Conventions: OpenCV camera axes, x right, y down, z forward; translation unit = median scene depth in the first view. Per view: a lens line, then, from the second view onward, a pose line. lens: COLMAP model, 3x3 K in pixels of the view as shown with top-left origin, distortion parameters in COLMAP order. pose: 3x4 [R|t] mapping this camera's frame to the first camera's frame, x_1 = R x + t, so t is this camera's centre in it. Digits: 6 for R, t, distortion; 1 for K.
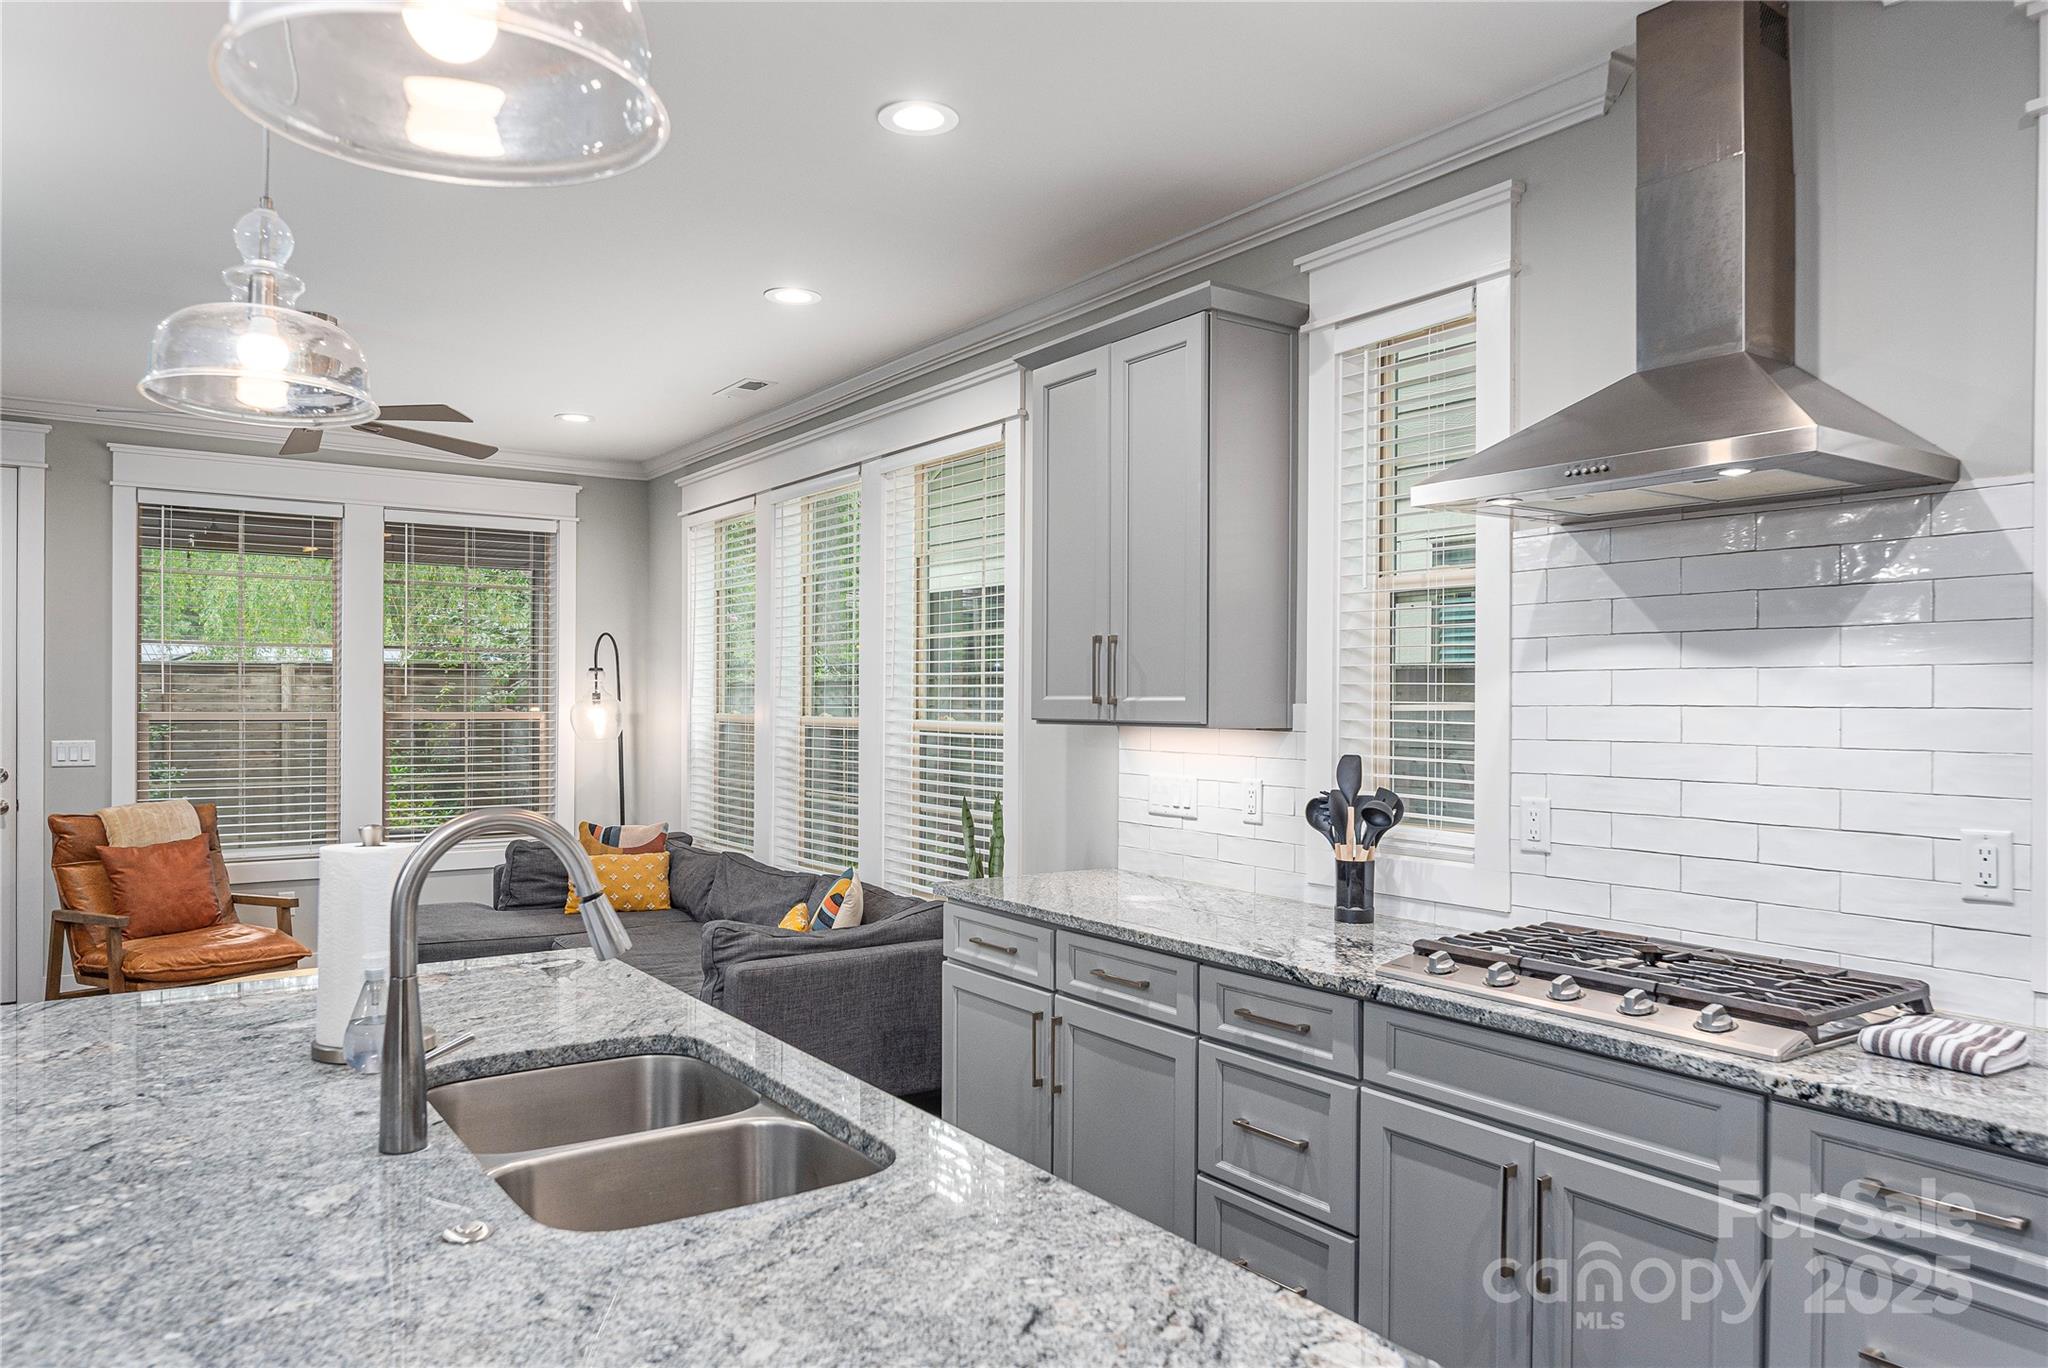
lens RADIAL K [[1356.6, 0, 1021.5], [0, 1356.6, 703.8], [0, 0, 1]] dist [0.000278, -0.003798]
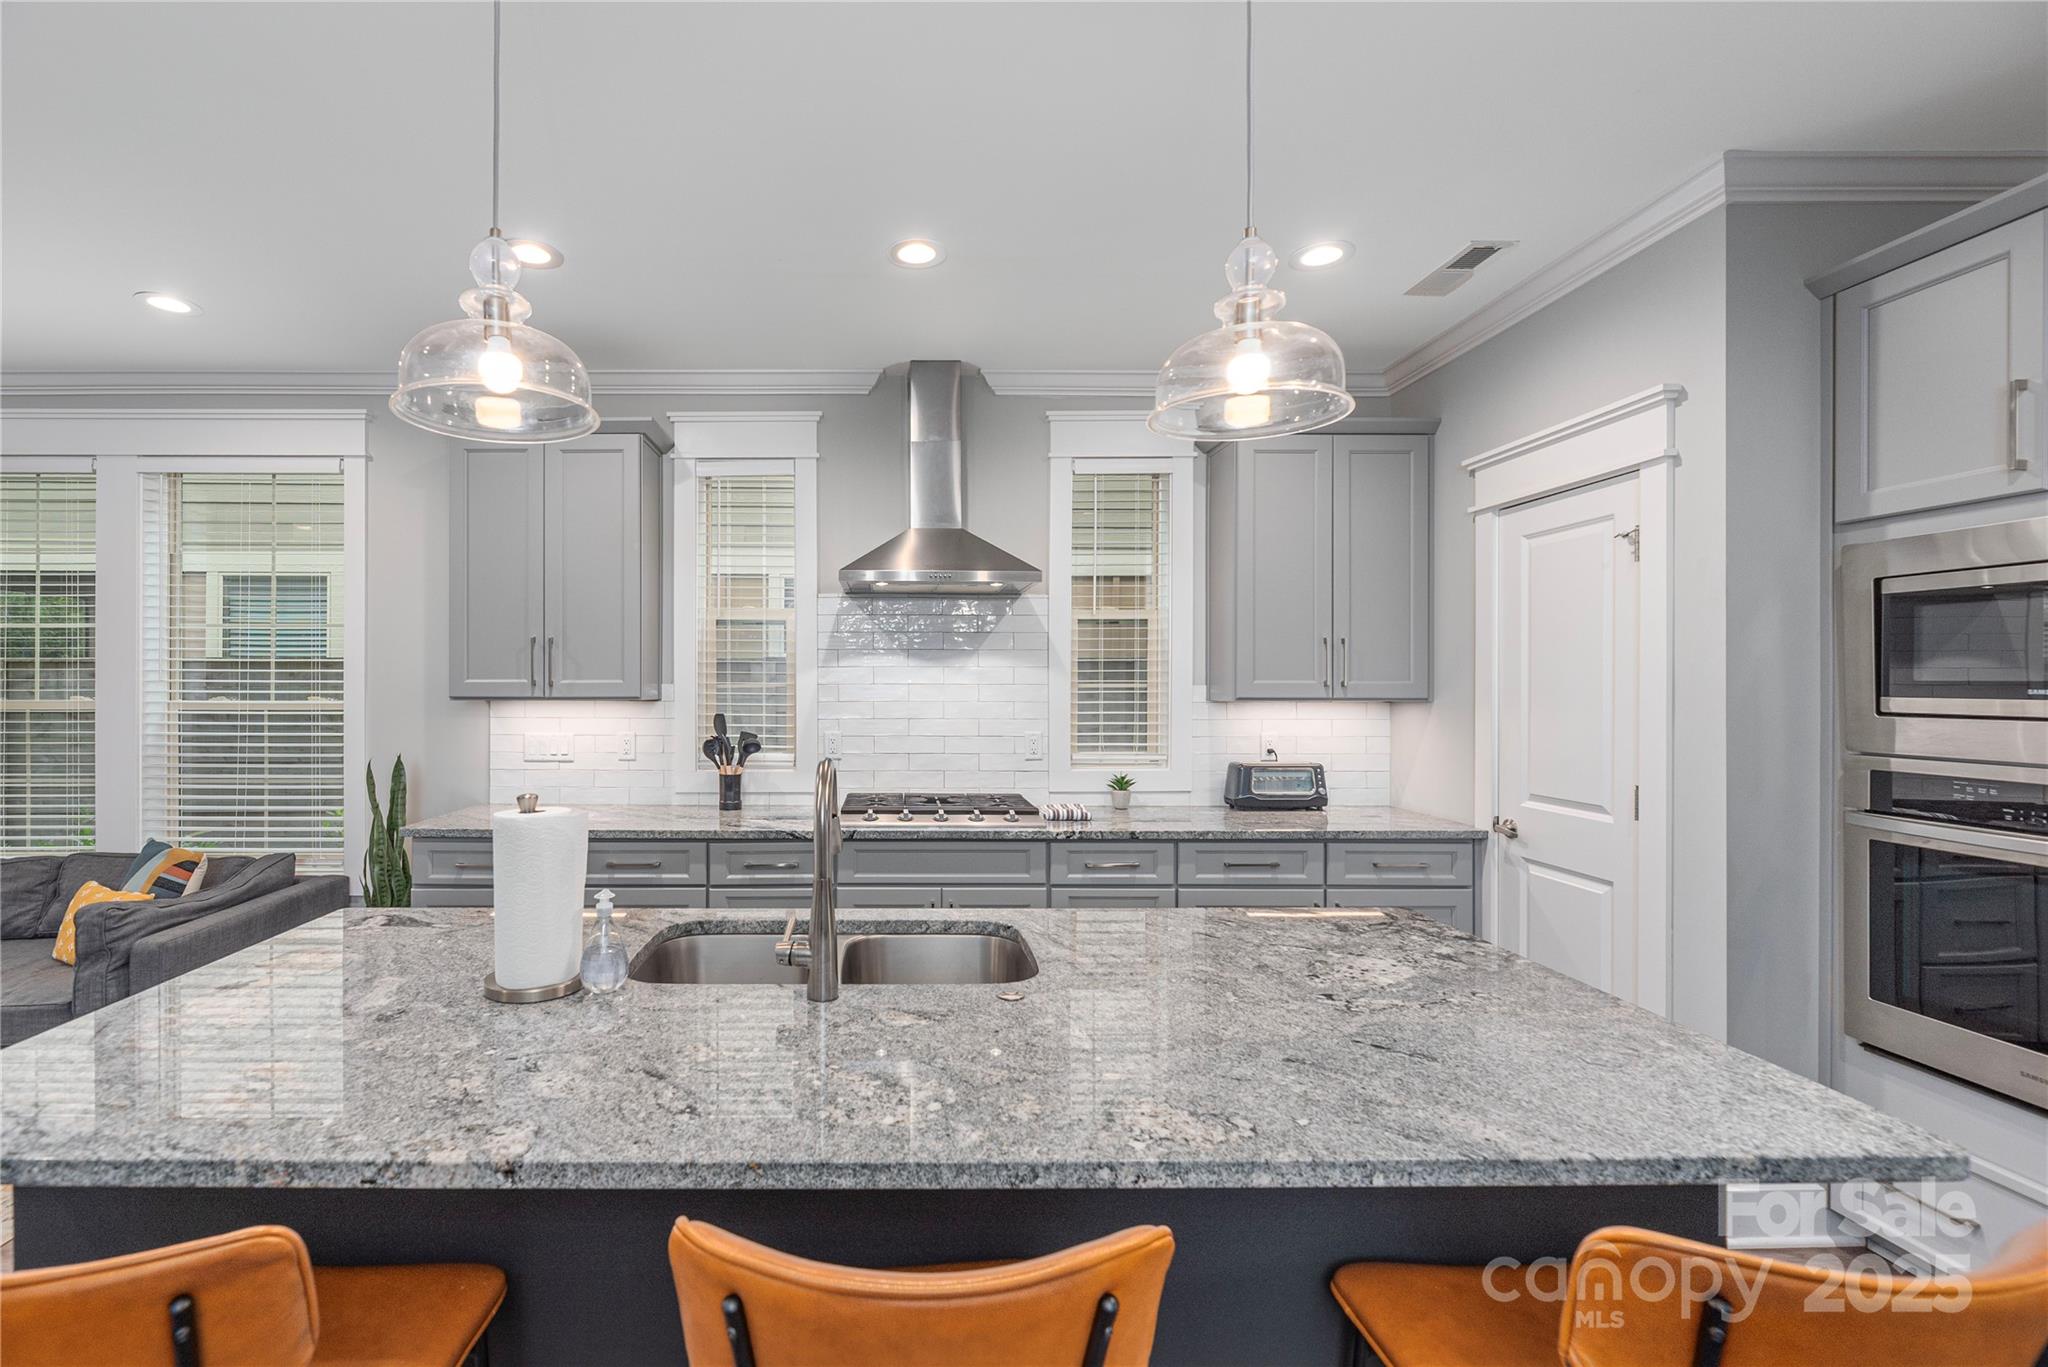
lens RADIAL K [[884.3, 0, 886.9], [0, 884.3, 685.5], [0, 0, 1]] dist [-0.000894, -0.000103]
pose [[0.567261, -0.008603, 0.823493, -0.559882], [0.003876, 0.999962, 0.007776, -0.006138], [-0.823529, -0.001219, 0.567273, 0.190663]]
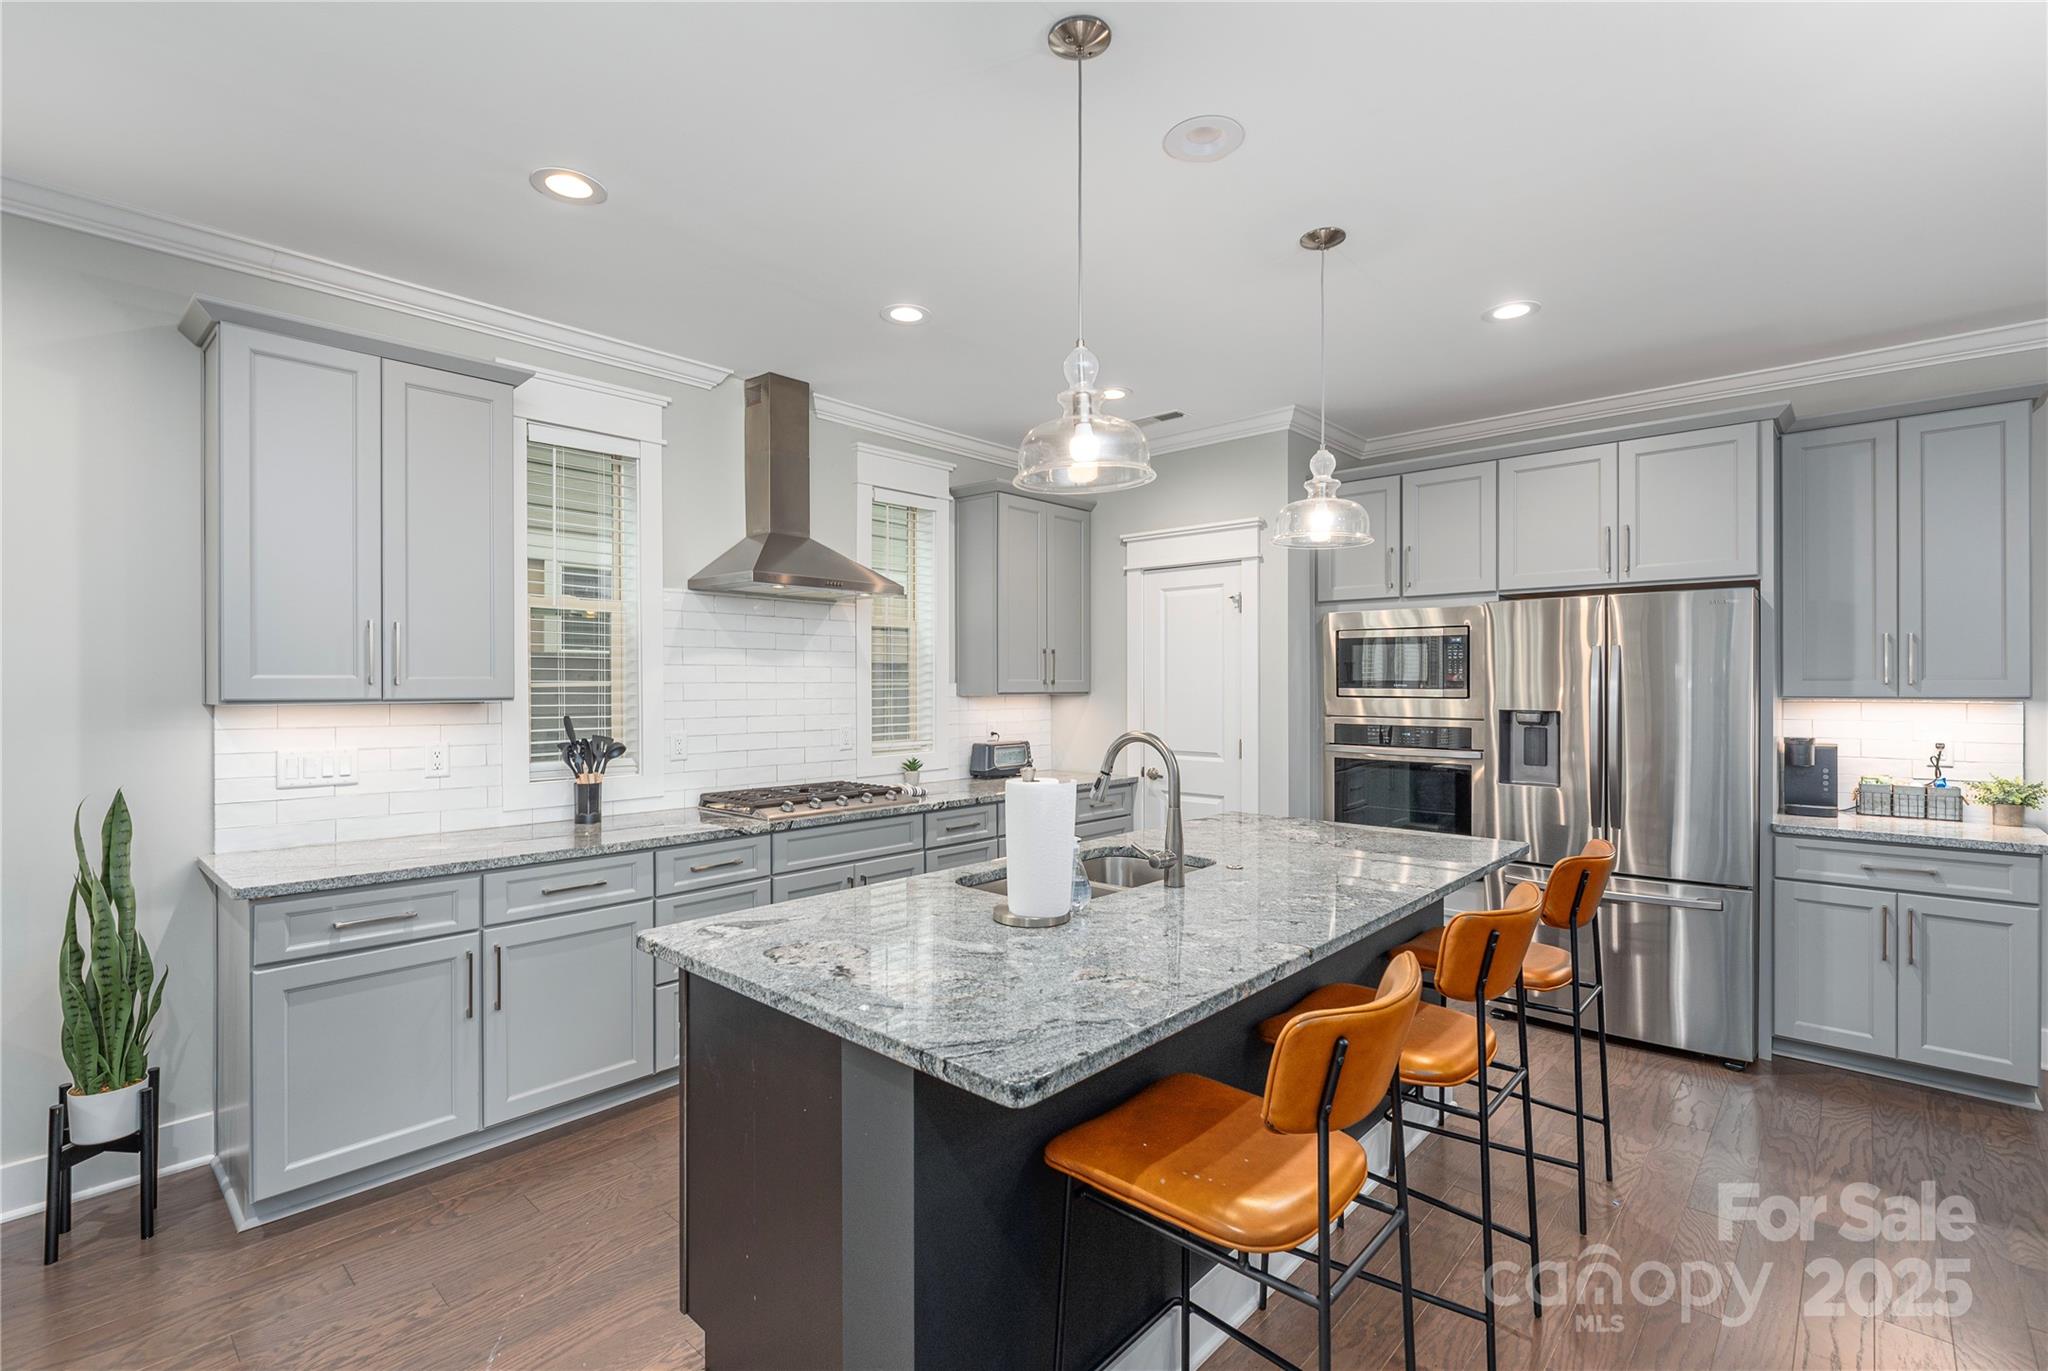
lens RADIAL K [[935.2, 0, 1007.2], [0, 935.2, 684.4], [0, 0, 1]] dist [0.002091, -0.000775]
pose [[-0.221317, -0.008059, 0.975169, -0.882112], [-0.001329, 0.999967, 0.007962, -0.006145], [-0.975201, 0.000466, -0.221320, 0.751379]]
